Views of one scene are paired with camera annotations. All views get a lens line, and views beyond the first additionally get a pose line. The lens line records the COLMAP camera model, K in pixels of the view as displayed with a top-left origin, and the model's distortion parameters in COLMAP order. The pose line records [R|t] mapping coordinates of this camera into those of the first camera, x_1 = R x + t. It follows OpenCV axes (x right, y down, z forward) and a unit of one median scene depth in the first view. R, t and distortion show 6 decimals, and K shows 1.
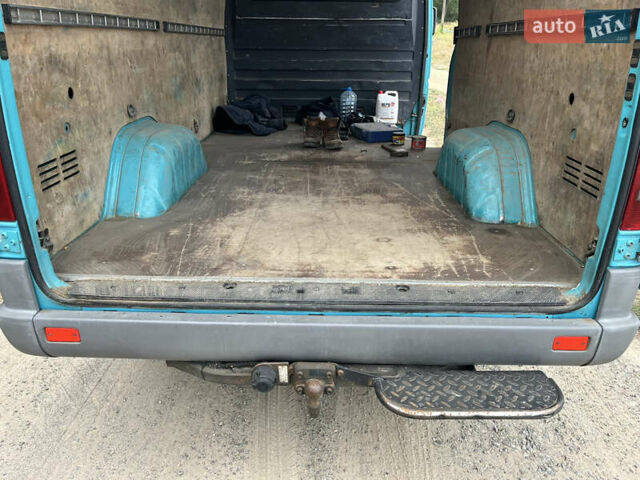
lens RADIAL K [[485.3, 0, 318.9], [0, 485.3, 241.8], [0, 0, 1]] dist [0.079007, -0.114644]
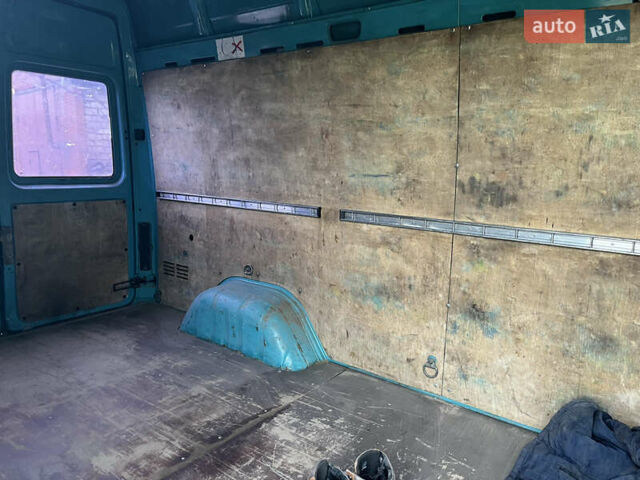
lens RADIAL K [[485.3, 0, 318.9], [0, 485.3, 241.8], [0, 0, 1]] dist [0.079007, -0.114644]
pose [[-0.594014, 0.095771, -0.798734, 0.461331], [-0.342464, 0.868319, 0.358803, -0.797851], [0.727919, 0.486672, -0.482996, 1.622960]]
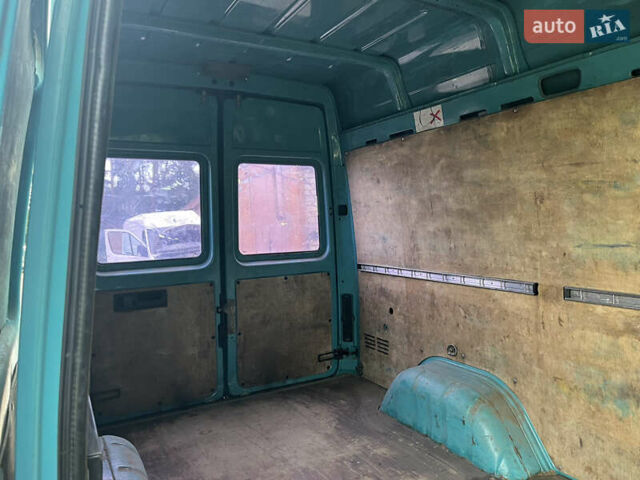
lens RADIAL K [[485.3, 0, 318.9], [0, 485.3, 241.8], [0, 0, 1]] dist [0.079007, -0.114644]
pose [[-0.867529, 0.027380, -0.496633, 0.406653], [-0.178157, 0.915129, 0.361661, -0.809034], [0.464385, 0.402230, -0.789023, 1.576840]]
